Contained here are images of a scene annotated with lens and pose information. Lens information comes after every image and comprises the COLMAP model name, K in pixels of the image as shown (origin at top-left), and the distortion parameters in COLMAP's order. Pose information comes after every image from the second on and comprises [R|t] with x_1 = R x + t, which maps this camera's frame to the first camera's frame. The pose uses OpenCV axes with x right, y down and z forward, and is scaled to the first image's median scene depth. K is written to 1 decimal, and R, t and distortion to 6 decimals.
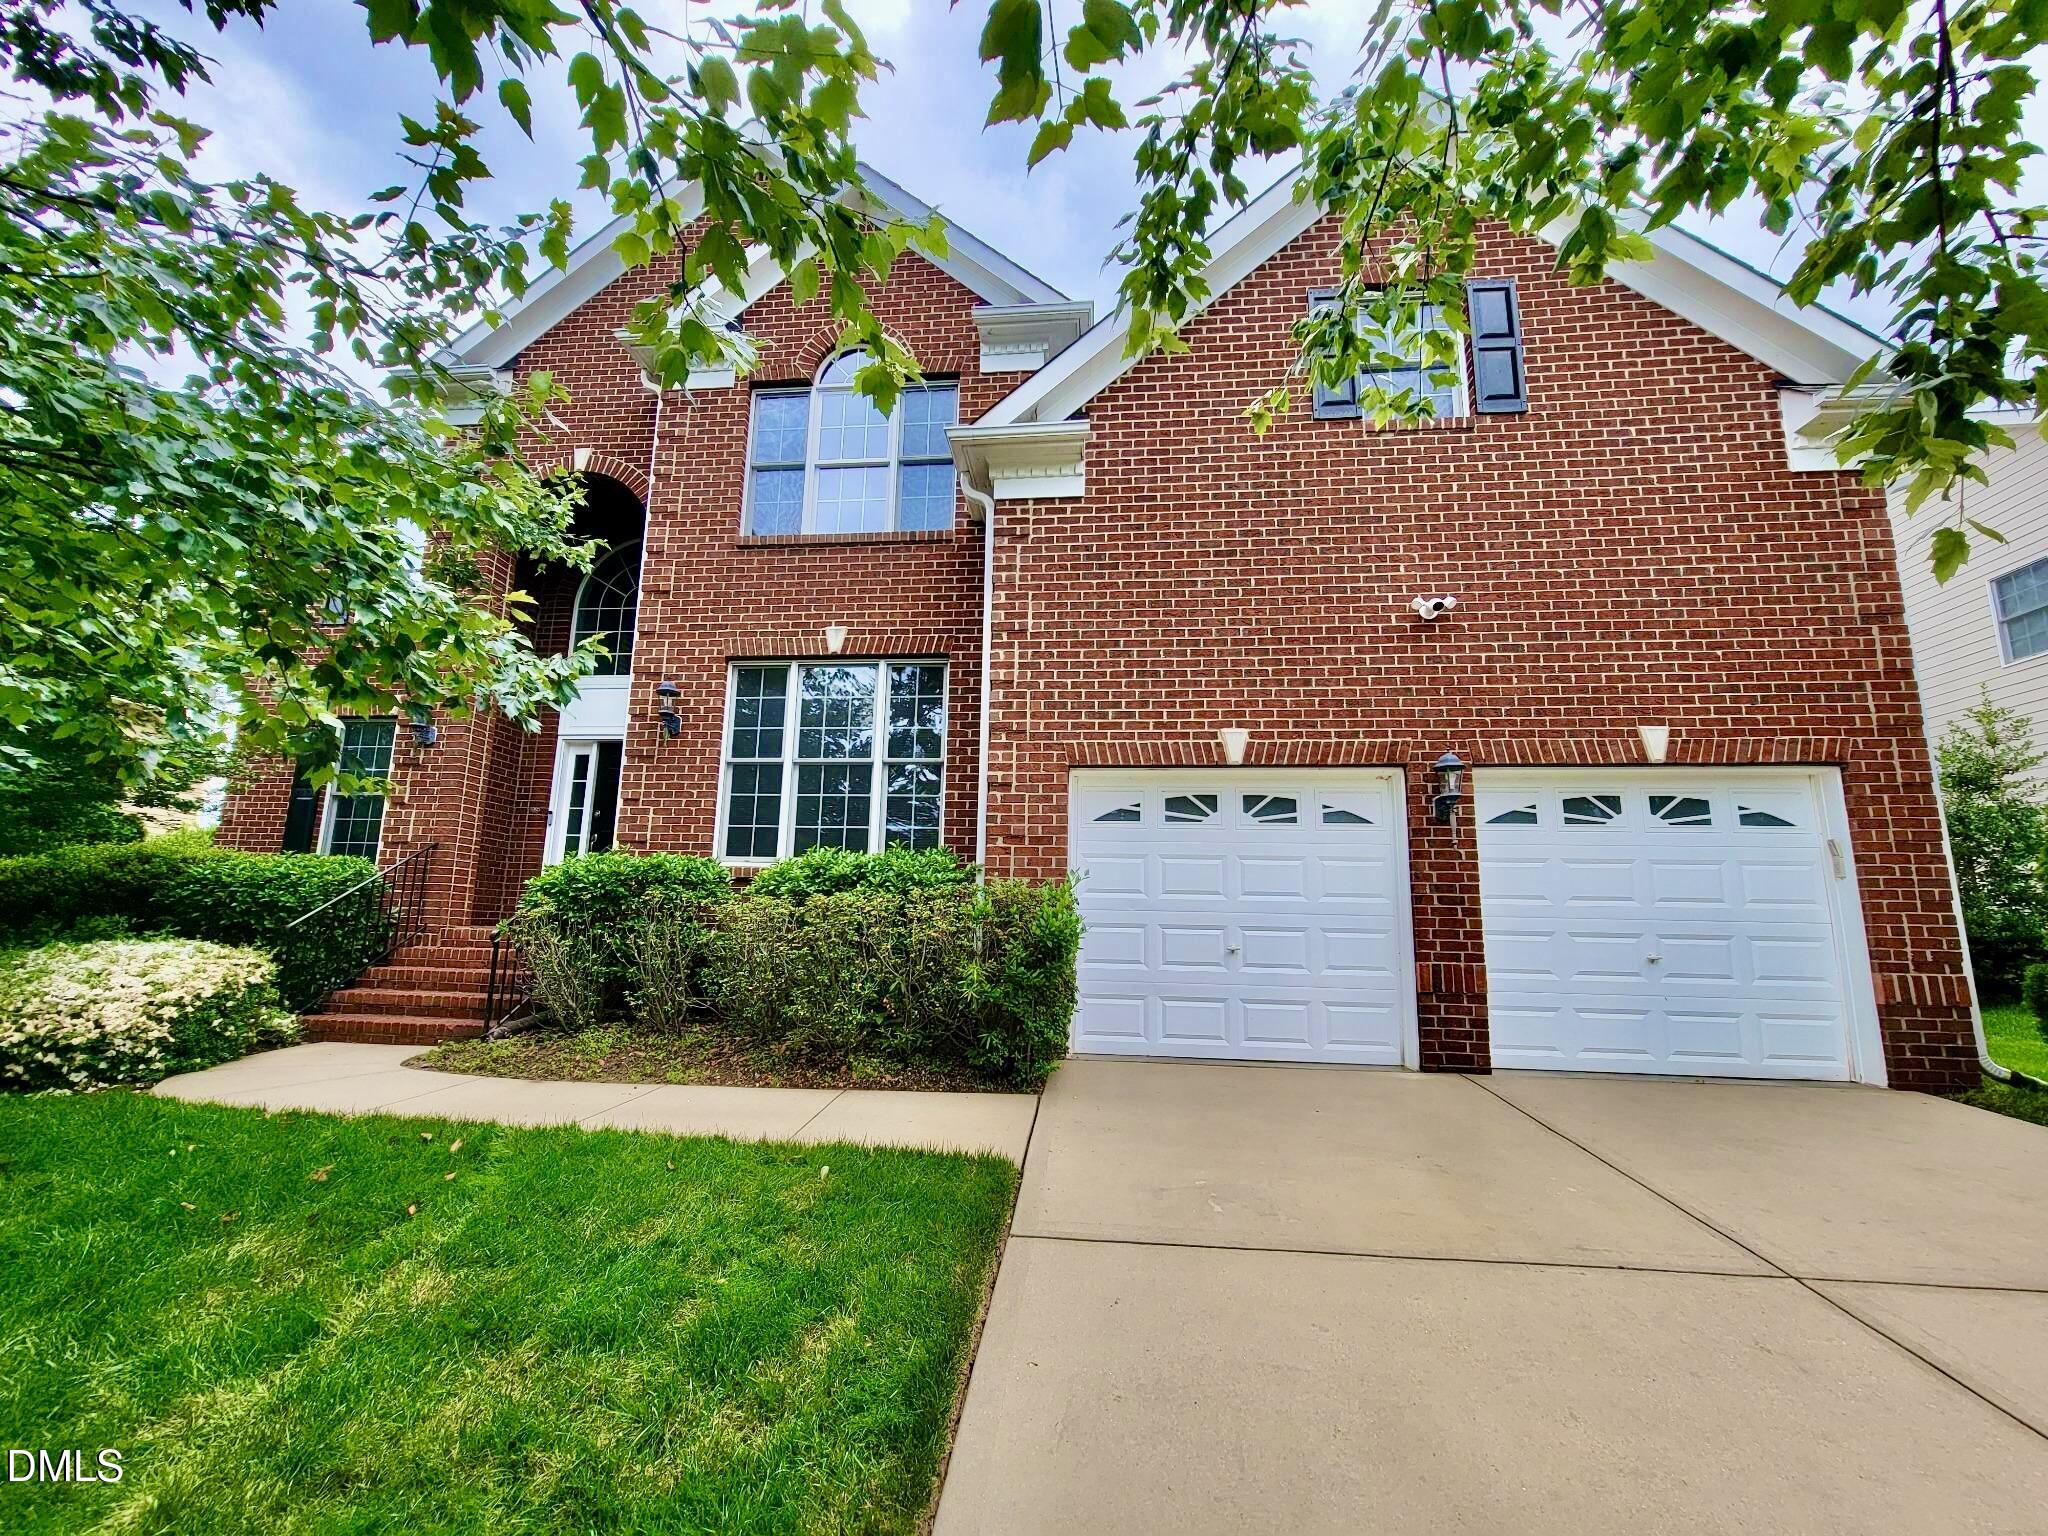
lens RADIAL K [[836.7, 0, 1016.1], [0, 836.7, 792.9], [0, 0, 1]] dist [-0.014612, 0.000050]
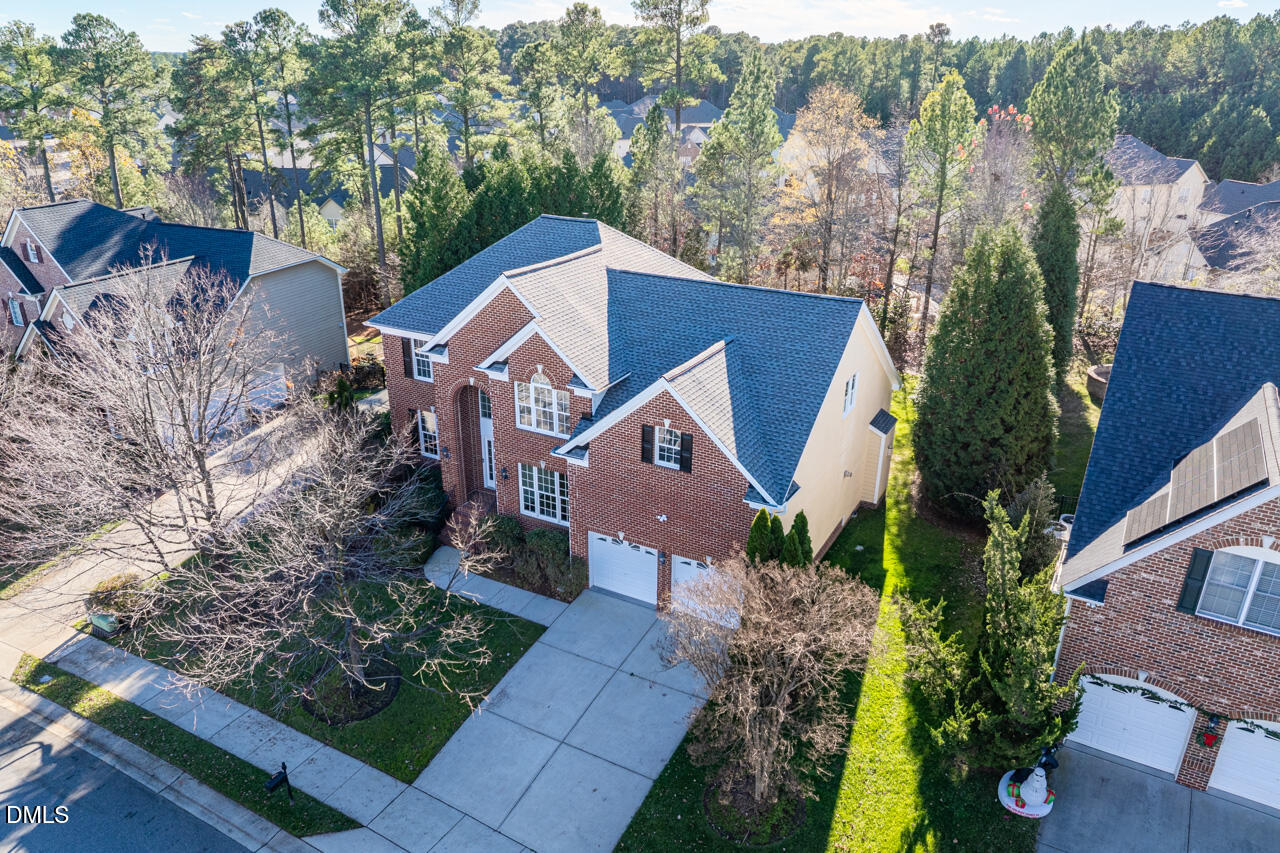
lens RADIAL K [[911.9, 0, 640.0], [0, 911.9, 426.5], [0, 0, 1]] dist [-0.038391, 0.005622]
pose [[0.923522, 0.133526, -0.359551, 1.824647], [0.074839, 0.856690, 0.510373, -2.702903], [0.376172, -0.498249, 0.781180, -2.113657]]
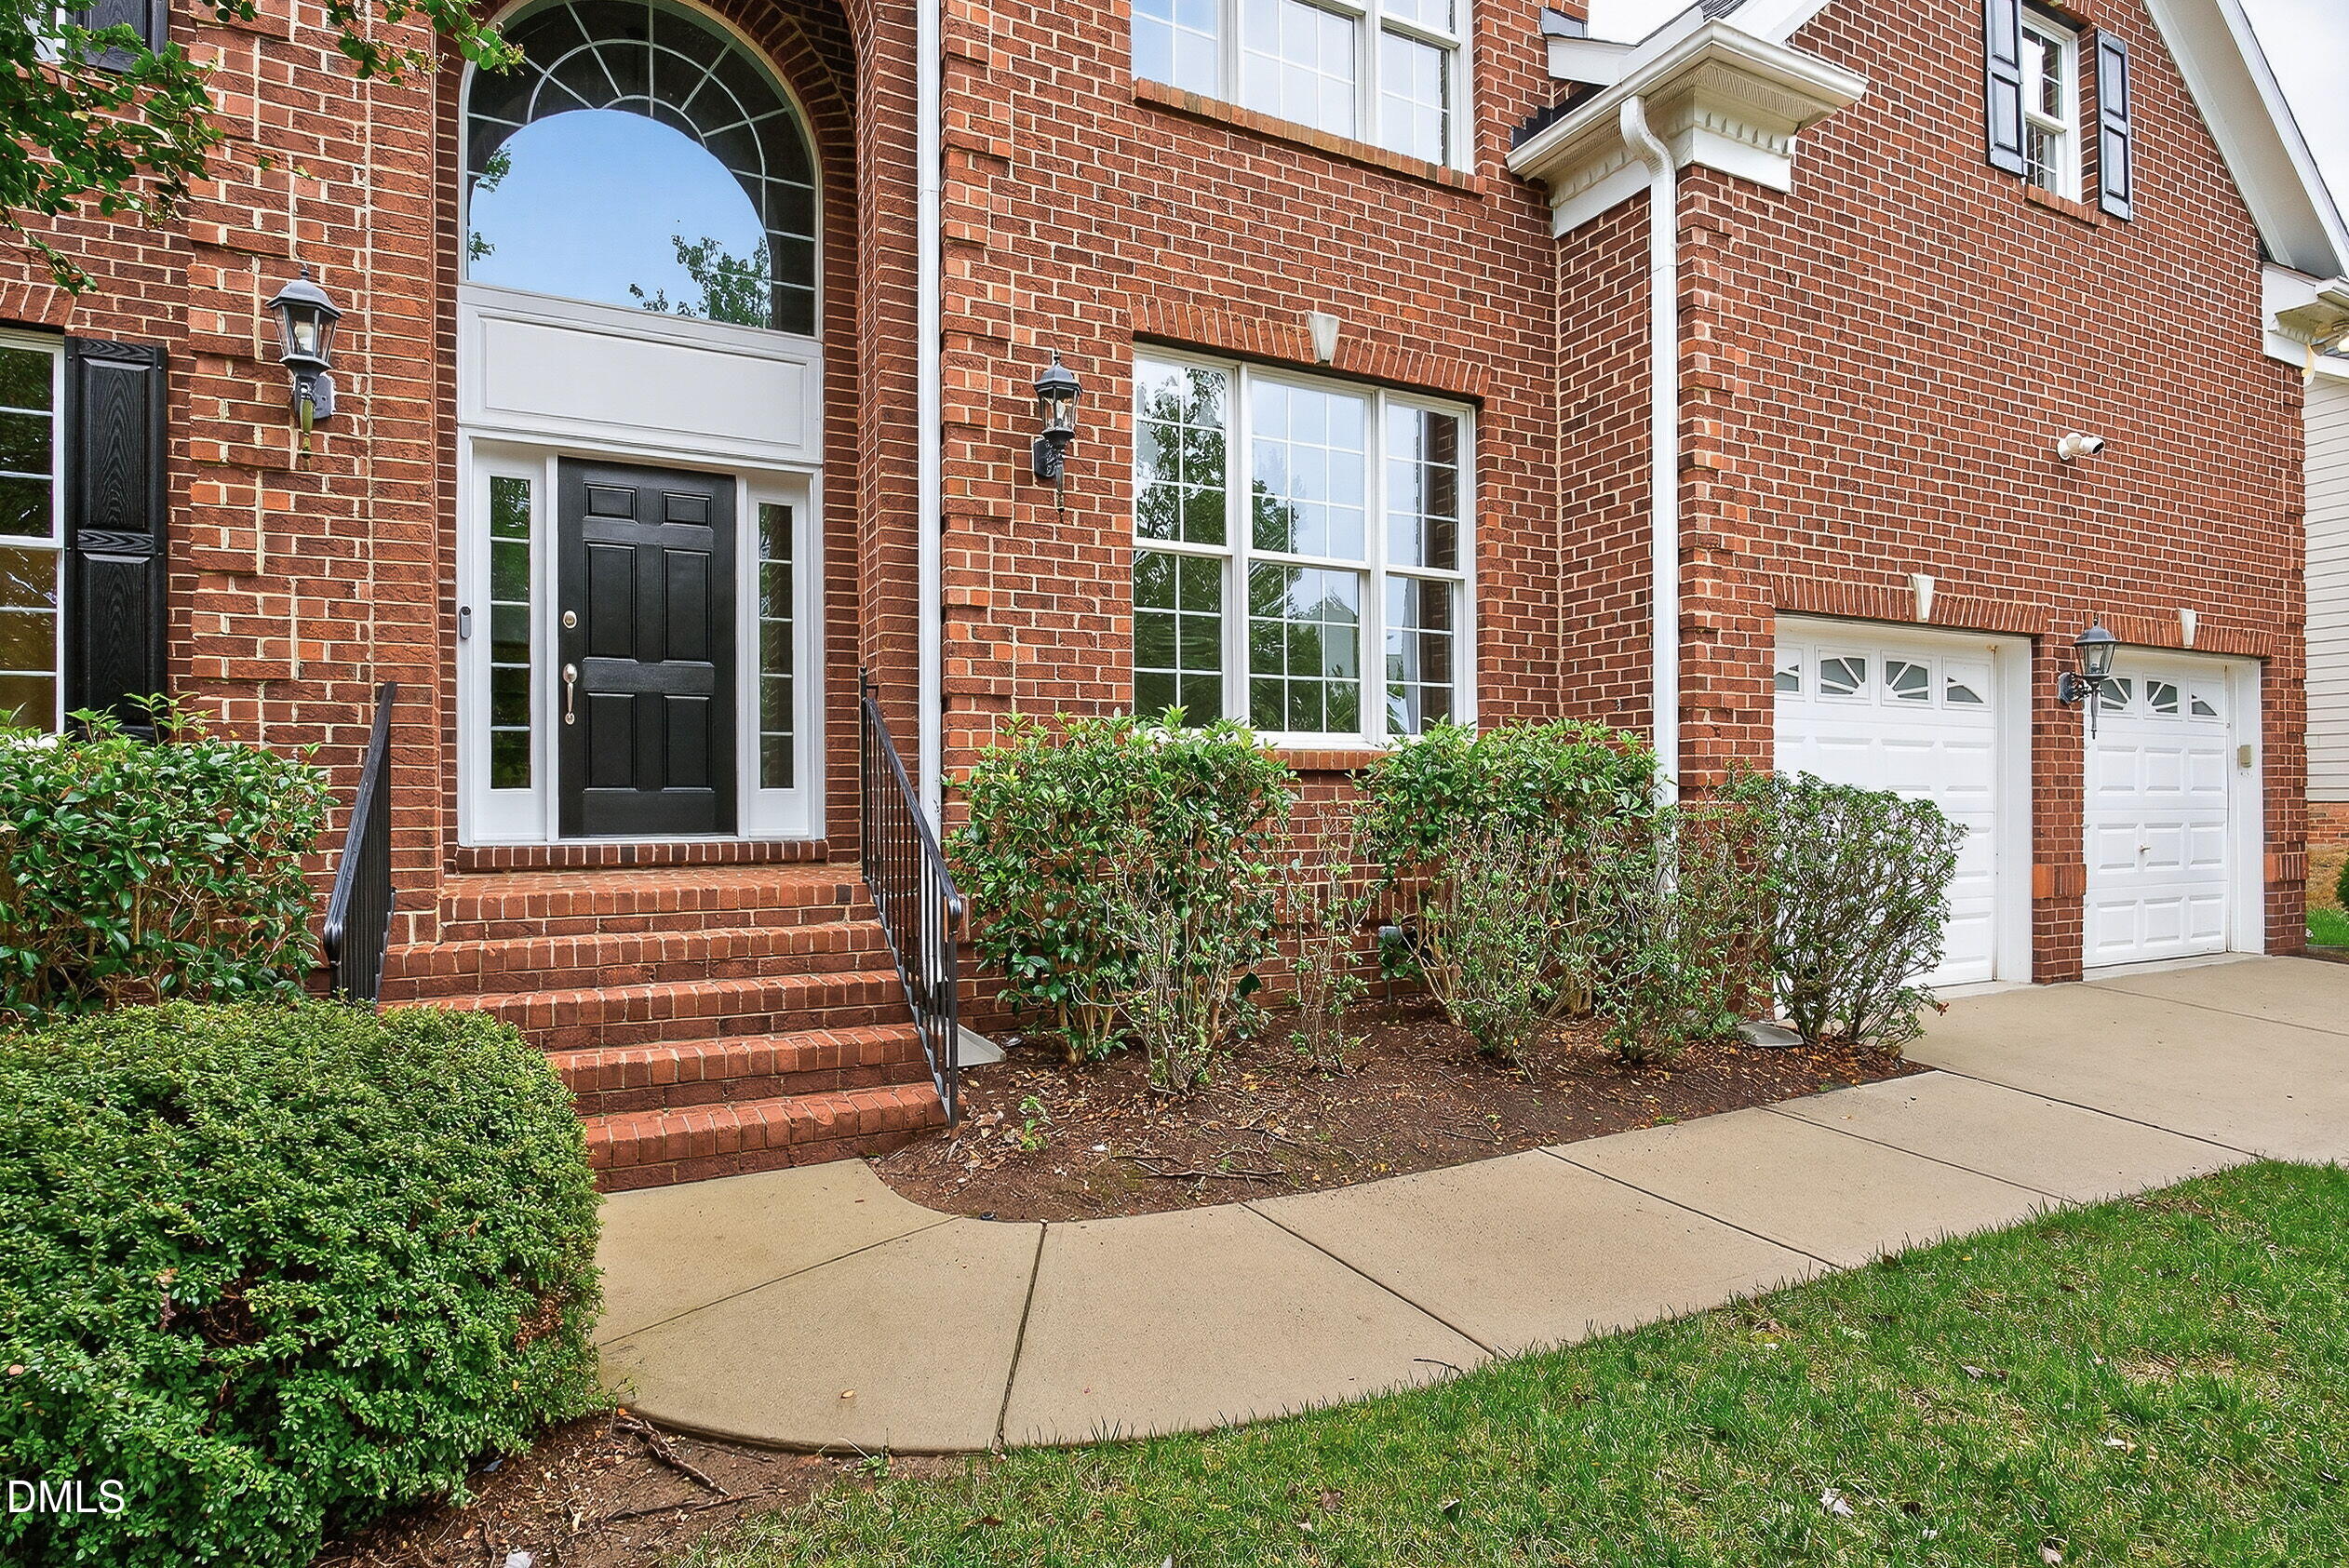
lens RADIAL K [[1167.3, 0, 1174.5], [0, 1167.3, 784.0], [0, 0, 1]] dist [-0.017013, -0.000511]
pose [[0.849995, -0.021160, 0.526366, -0.857261], [-0.067986, 0.986431, 0.149441, -0.000318], [-0.522386, -0.162810, 0.837022, 0.436177]]
